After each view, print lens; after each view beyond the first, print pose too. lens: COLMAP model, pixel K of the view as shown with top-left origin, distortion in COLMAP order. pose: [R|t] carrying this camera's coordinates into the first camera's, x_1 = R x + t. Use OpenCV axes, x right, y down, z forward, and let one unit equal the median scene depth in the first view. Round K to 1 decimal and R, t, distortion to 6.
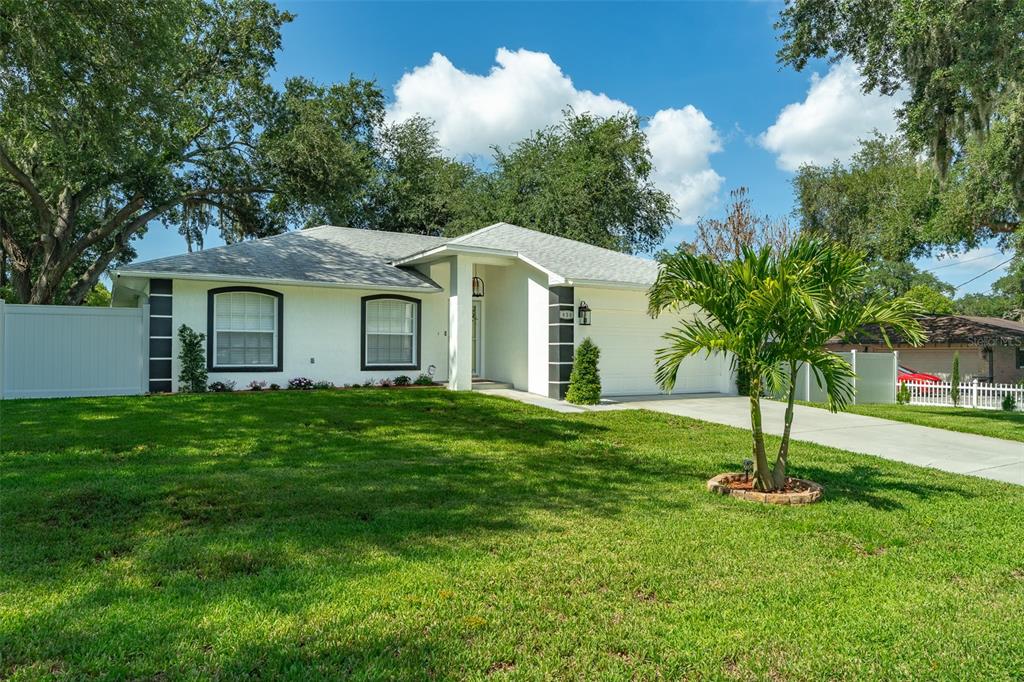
lens RADIAL K [[646.6, 0, 513.3], [0, 646.6, 340.1], [0, 0, 1]] dist [0.003922, 0.000357]
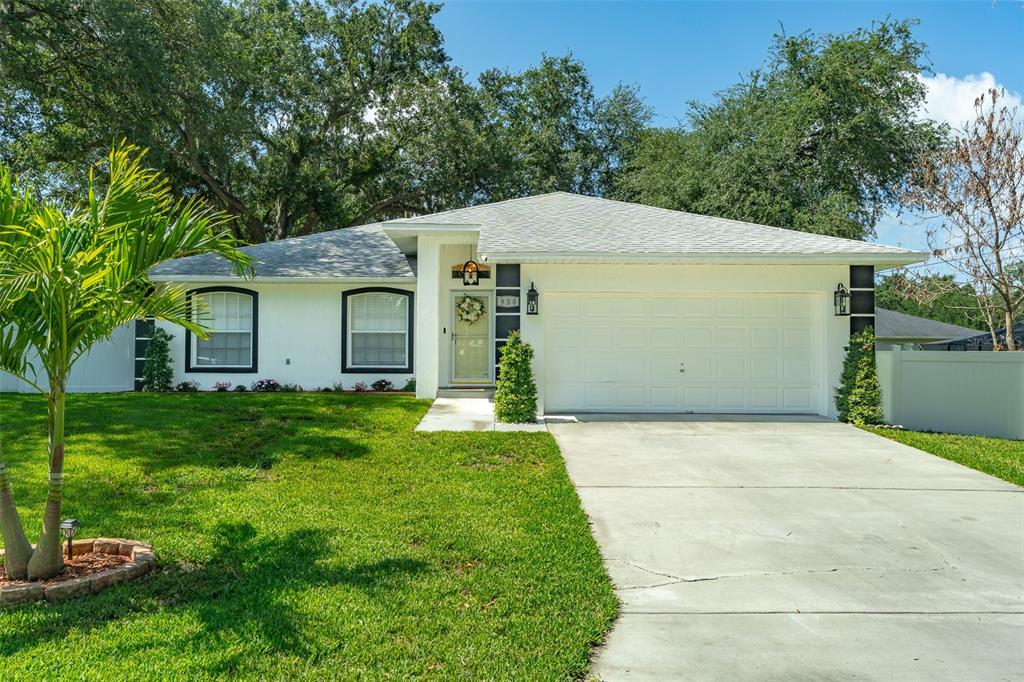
lens RADIAL K [[679.6, 0, 511.9], [0, 679.6, 346.6], [0, 0, 1]] dist [0.005974, 0.001952]
pose [[0.860714, -0.007561, -0.509033, 0.481211], [0.011063, 0.999931, 0.003853, 0.009973], [0.508969, -0.008948, 0.860738, 0.320035]]
